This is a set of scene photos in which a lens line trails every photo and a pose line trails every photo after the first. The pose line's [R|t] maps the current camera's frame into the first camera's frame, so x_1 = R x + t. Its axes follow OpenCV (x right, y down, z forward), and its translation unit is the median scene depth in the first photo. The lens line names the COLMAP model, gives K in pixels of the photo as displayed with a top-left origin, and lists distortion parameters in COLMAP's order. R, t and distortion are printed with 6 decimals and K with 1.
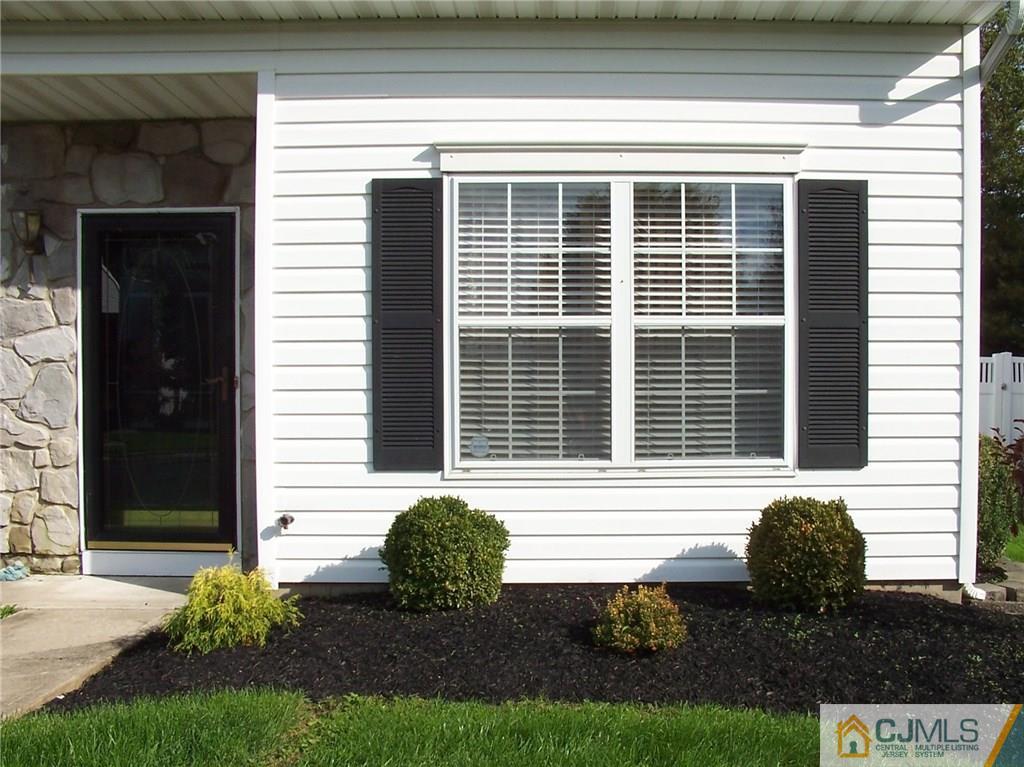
lens RADIAL K [[952.7, 0, 578.6], [0, 952.7, 436.5], [0, 0, 1]] dist [-0.082095, 0.000000]
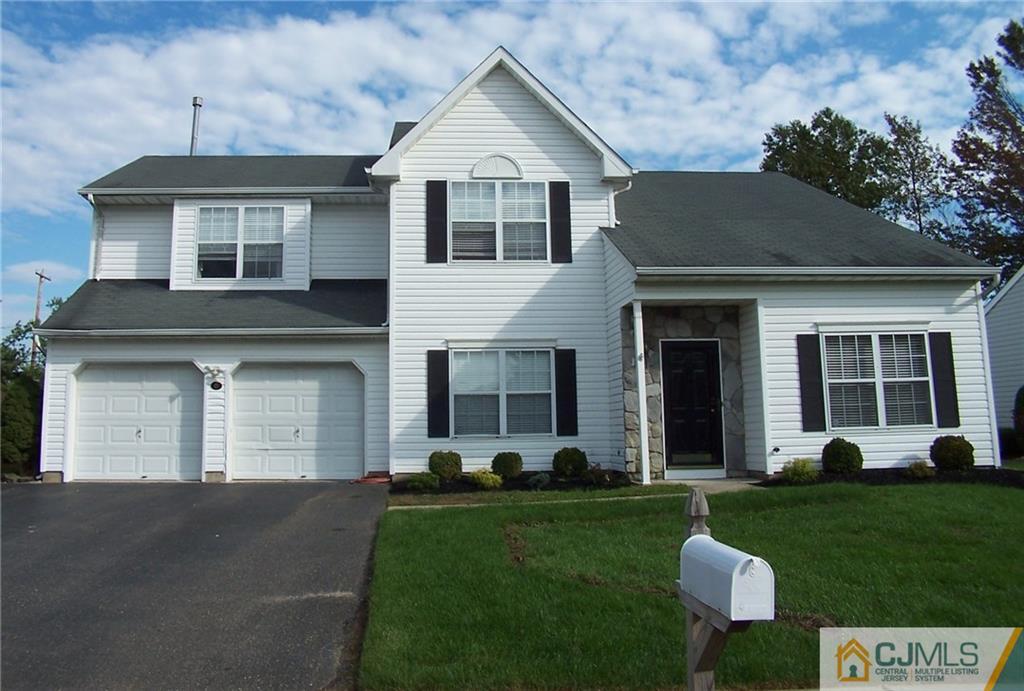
lens RADIAL K [[913.7, 0, 470.2], [0, 913.7, 265.5], [0, 0, 1]] dist [-0.077948, -0.012355]
pose [[0.999200, -0.005308, 0.039644, -1.367500], [0.013870, 0.975633, -0.218968, 0.130849], [-0.037516, 0.219343, 0.974926, -1.817548]]
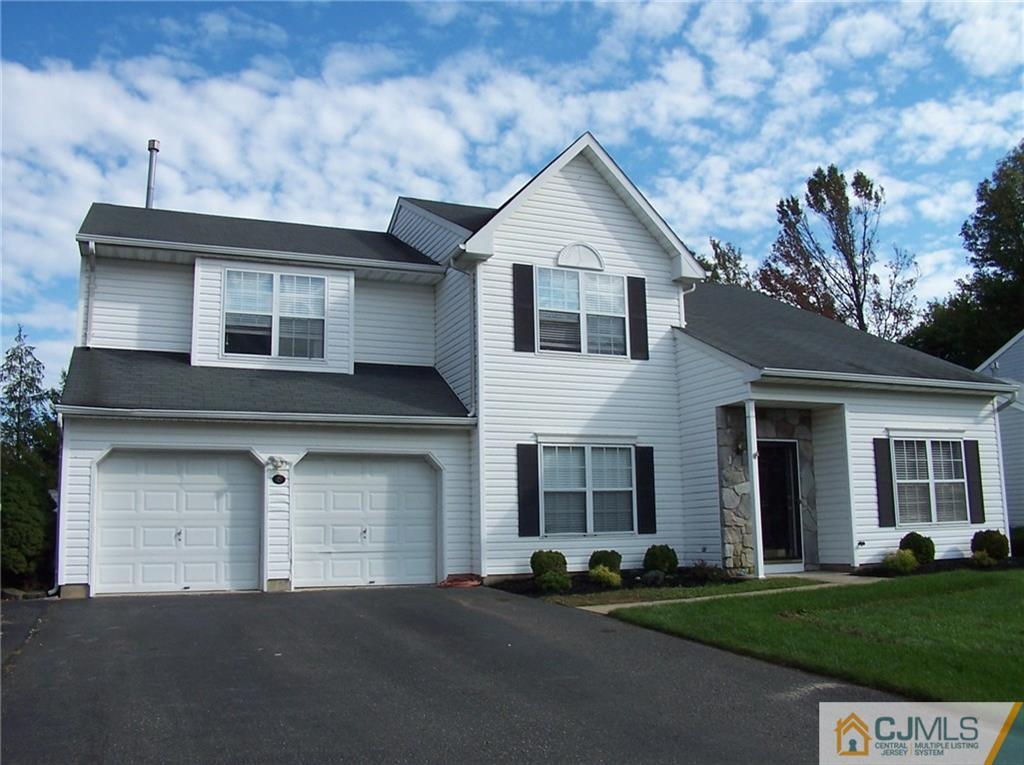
lens RADIAL K [[952.7, 0, 517.9], [0, 952.7, 387.2], [0, 0, 1]] dist [-0.082095, 0.000000]
pose [[0.918669, 0.039759, 0.393023, -2.639011], [0.036786, 0.981989, -0.185324, 0.115854], [-0.393312, 0.184709, 0.900660, -1.494077]]
